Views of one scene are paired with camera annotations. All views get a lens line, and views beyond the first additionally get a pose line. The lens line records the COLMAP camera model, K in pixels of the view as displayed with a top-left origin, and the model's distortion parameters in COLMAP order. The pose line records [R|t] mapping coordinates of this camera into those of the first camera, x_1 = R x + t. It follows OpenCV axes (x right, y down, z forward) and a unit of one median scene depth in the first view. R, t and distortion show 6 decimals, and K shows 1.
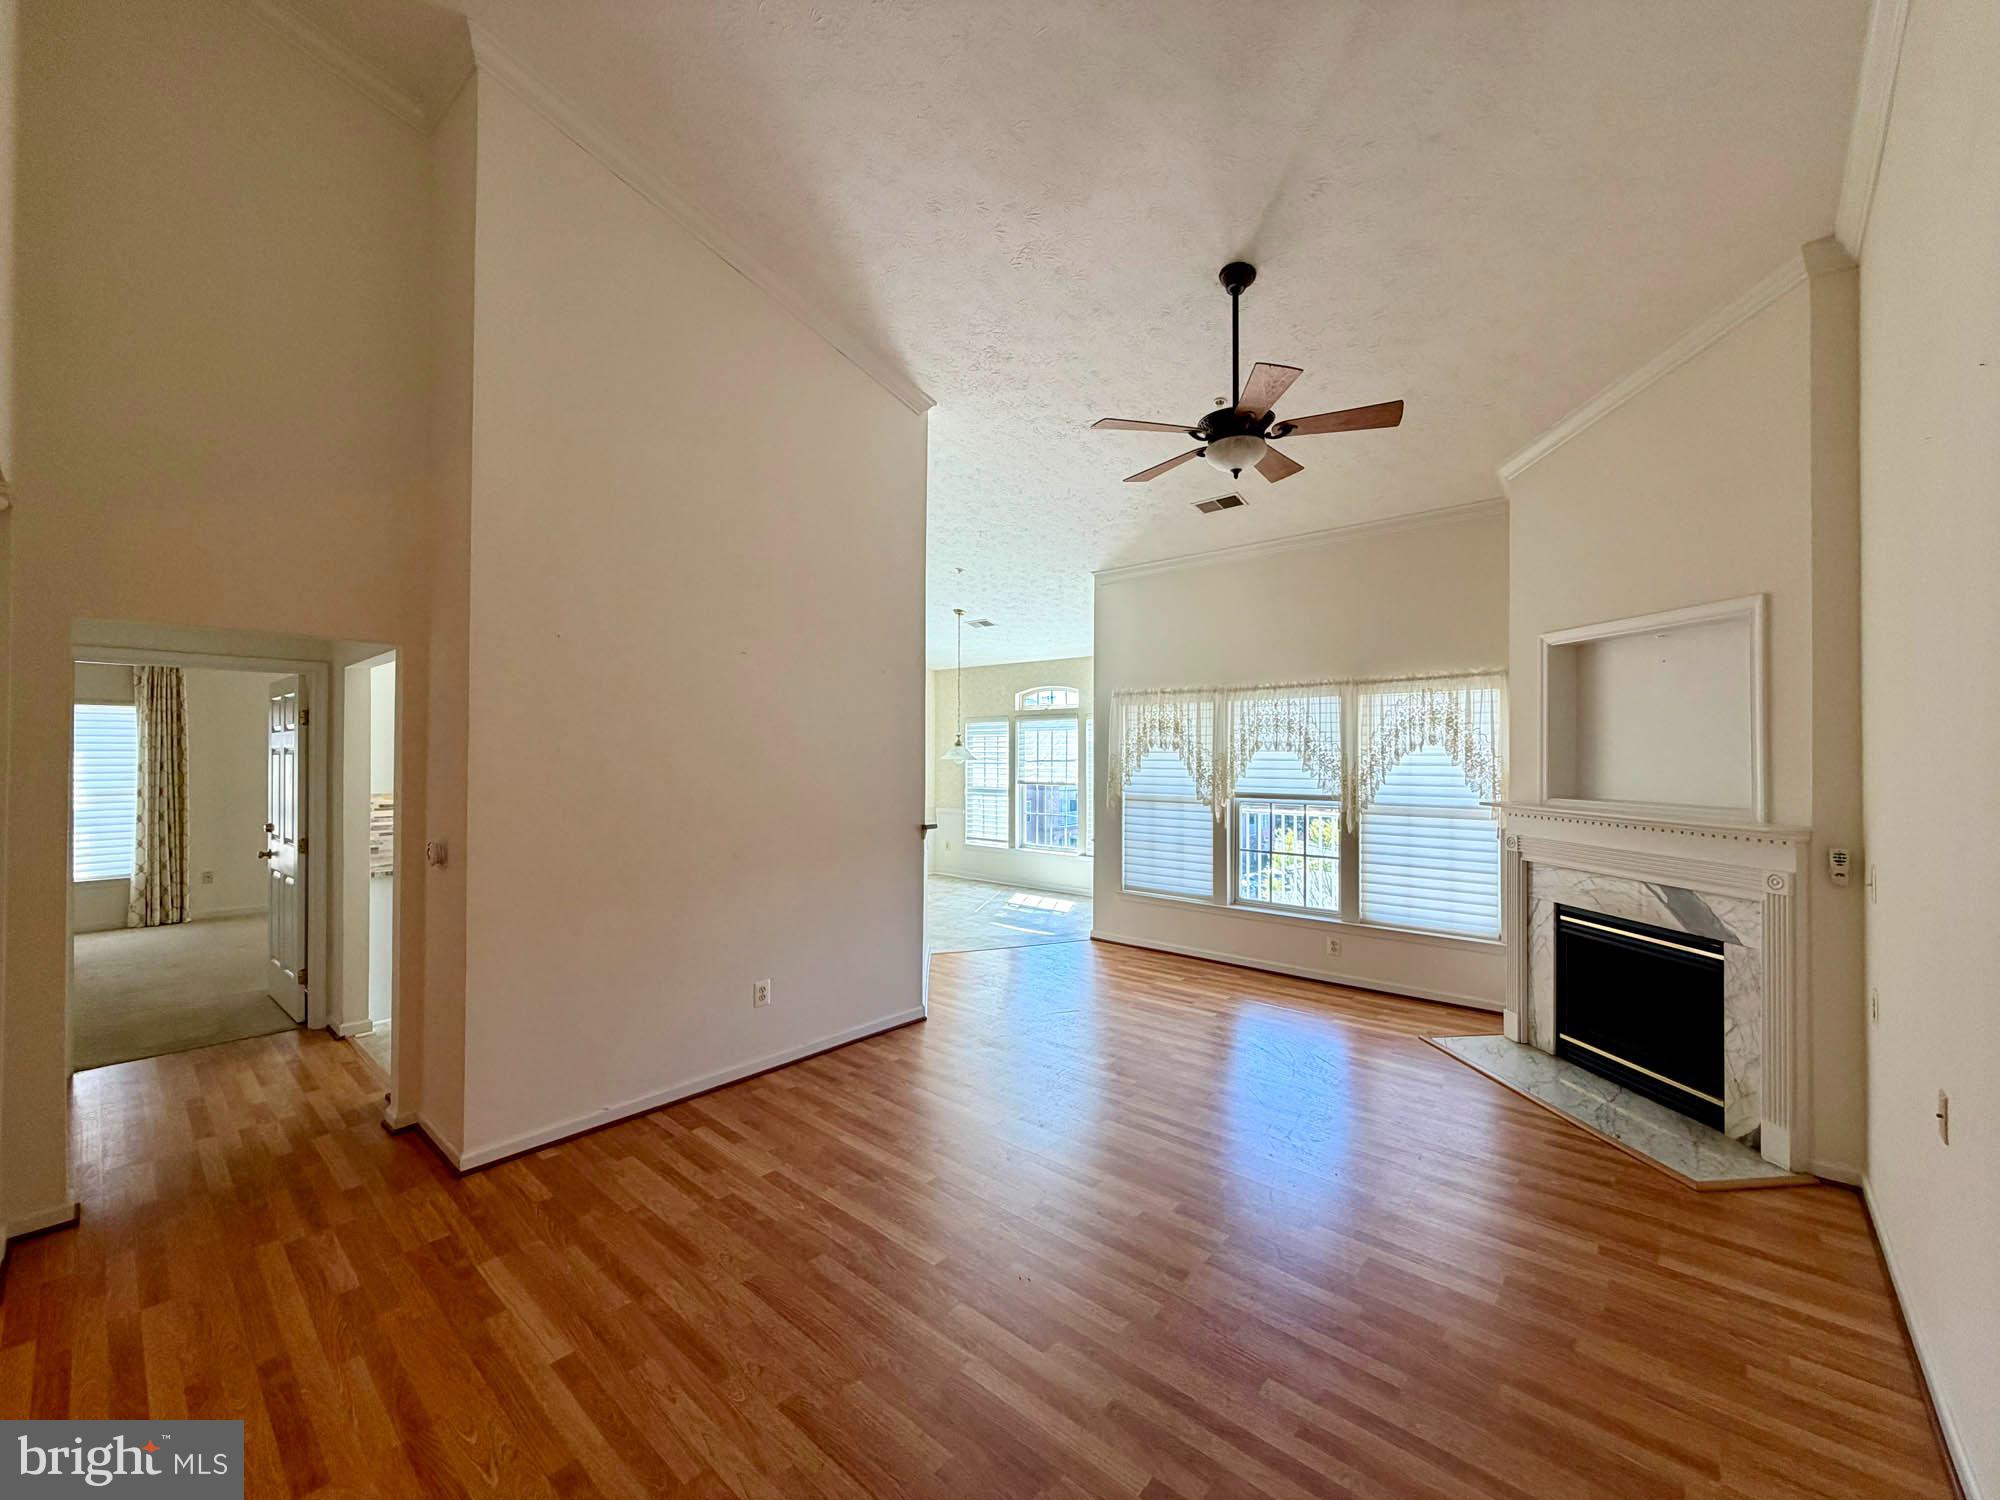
lens RADIAL K [[803.1, 0, 994.0], [0, 803.1, 747.3], [0, 0, 1]] dist [-0.001773, -0.000207]
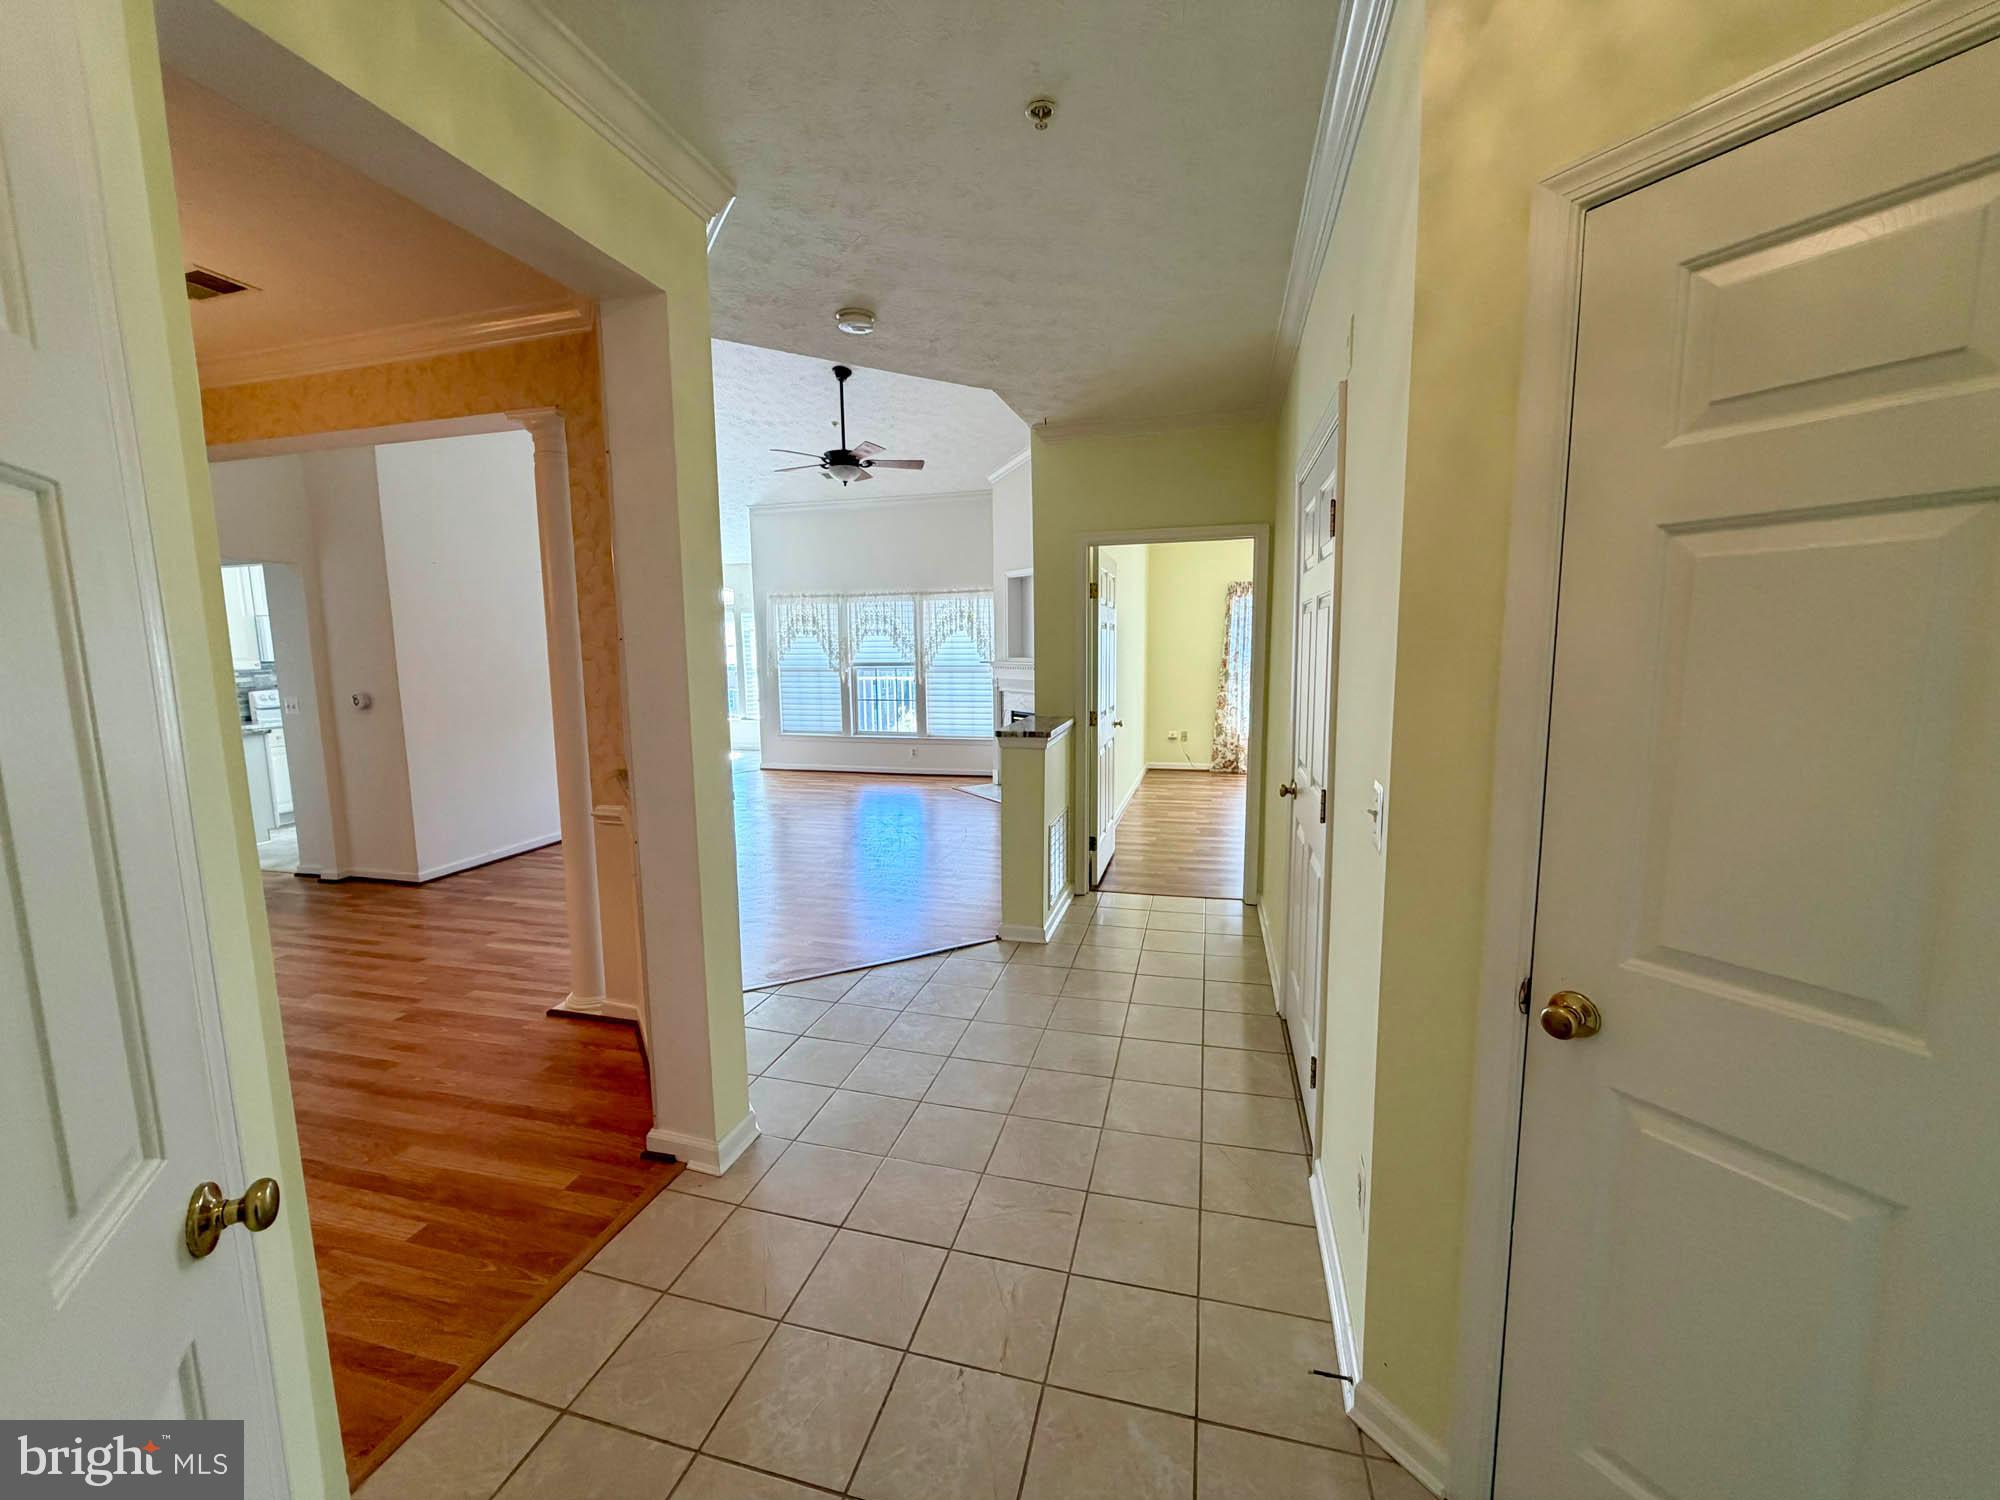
lens RADIAL K [[803.1, 0, 994.0], [0, 803.1, 747.3], [0, 0, 1]] dist [-0.001773, -0.000207]
pose [[0.898571, -0.070223, 0.433173, -0.152123], [0.011040, 0.990418, 0.137659, 0.008035], [-0.438689, -0.118914, 0.890736, -0.566581]]
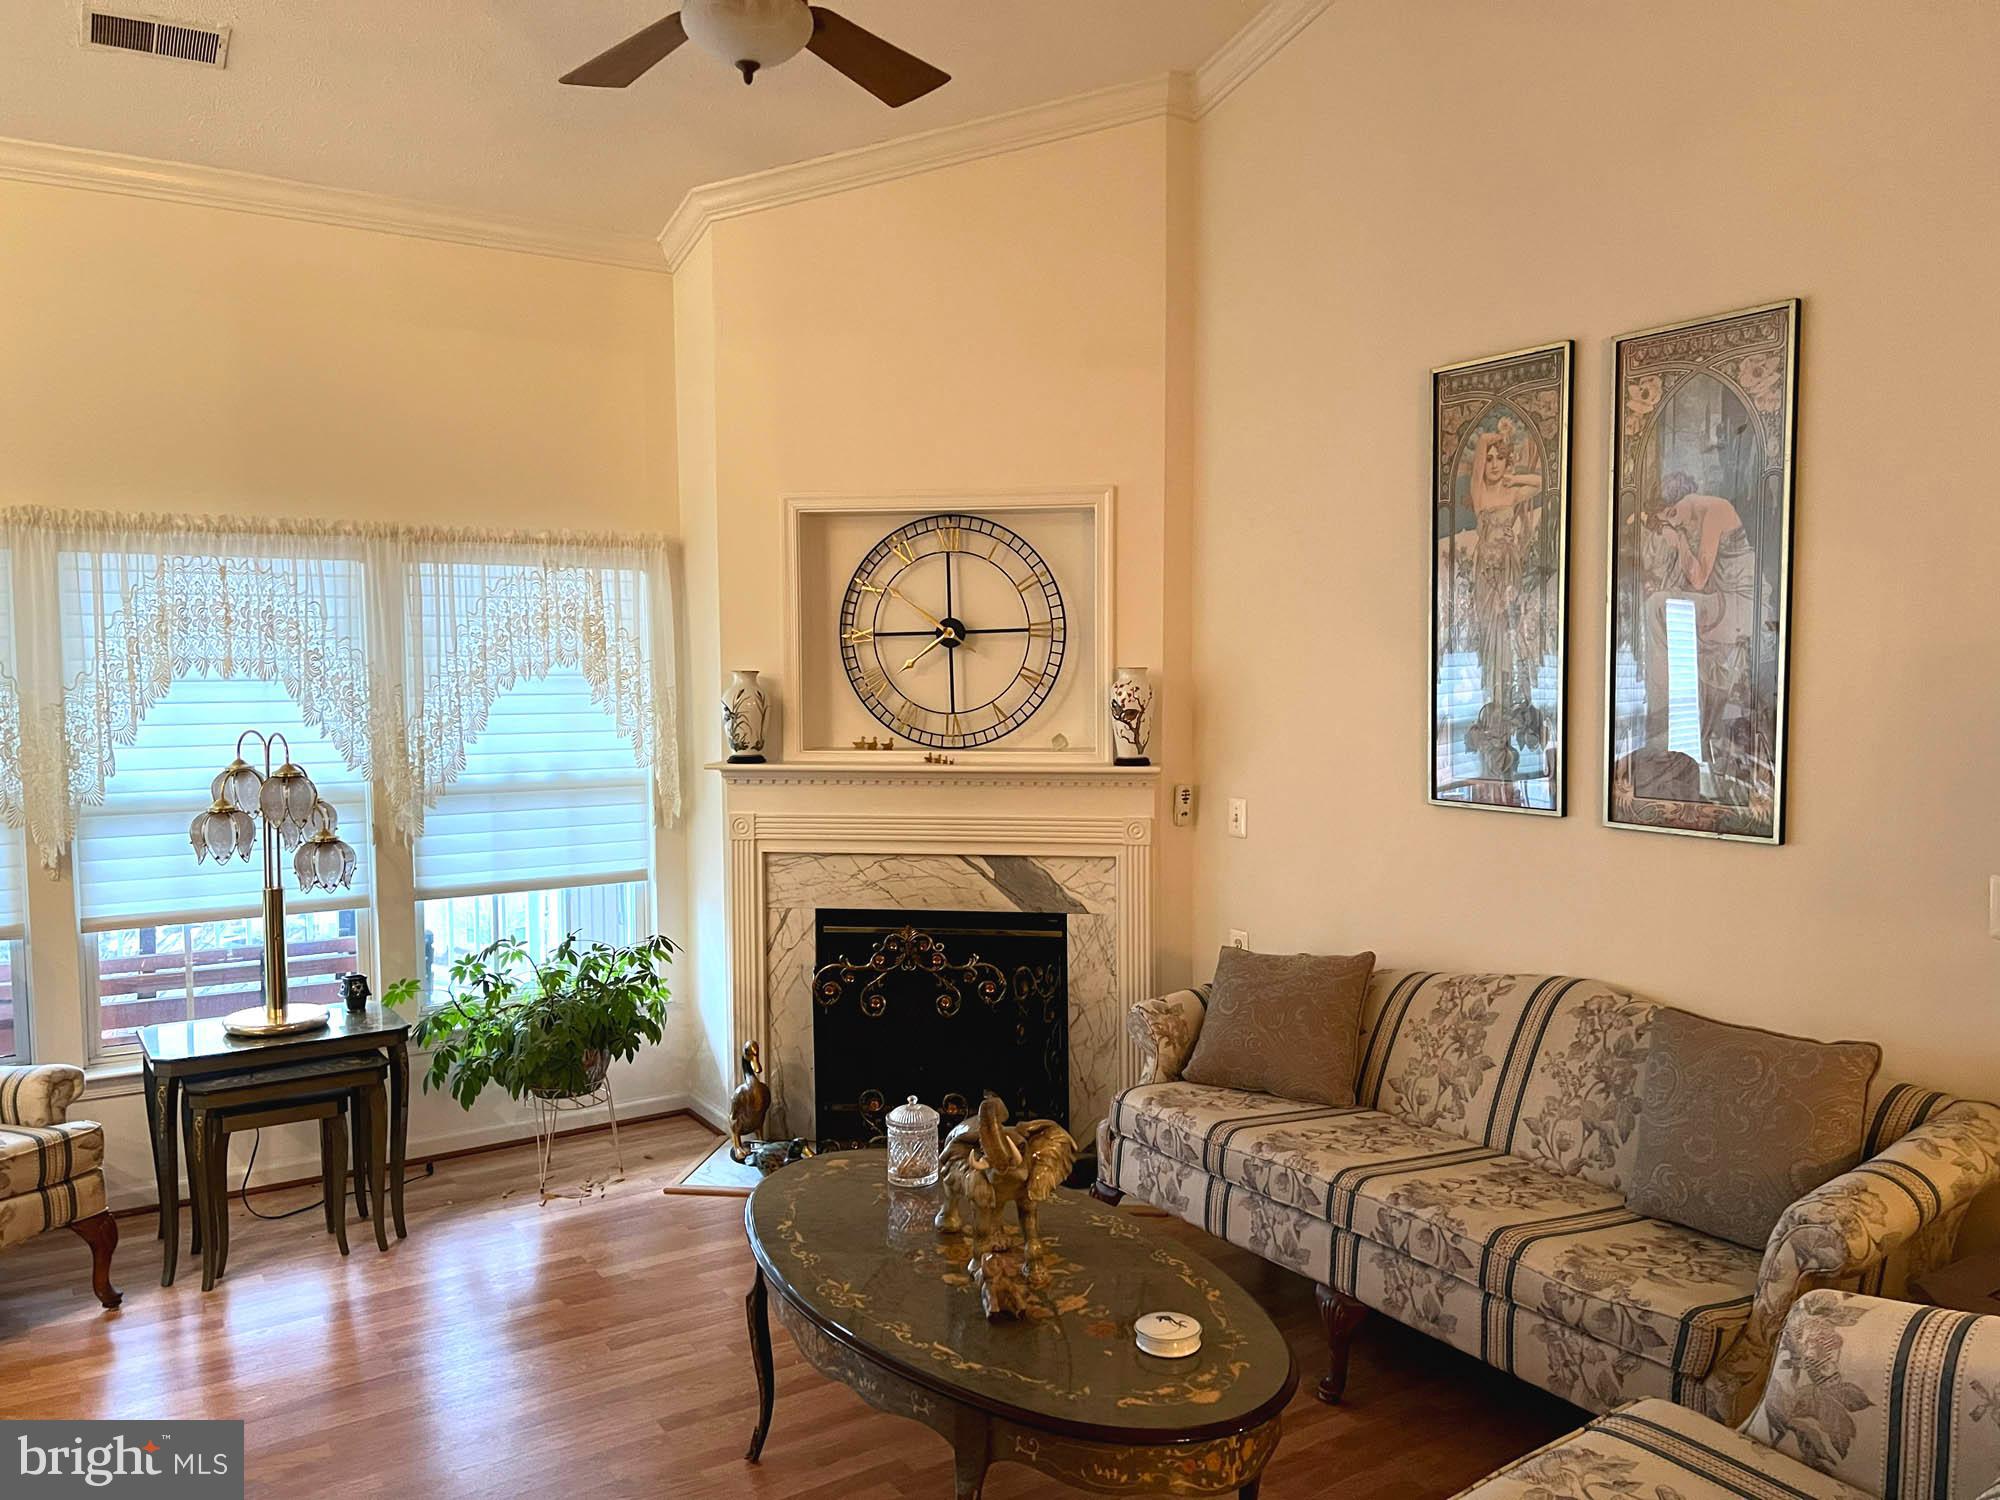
lens RADIAL K [[1518.9, 0, 1016.4], [0, 1518.9, 747.3], [0, 0, 1]] dist [0.107868, -0.130878]
pose [[0.254317, -0.053711, 0.965628, -0.340726], [-0.001223, 0.998438, 0.055858, -0.006077], [-0.967120, -0.015387, 0.253854, 0.393432]]
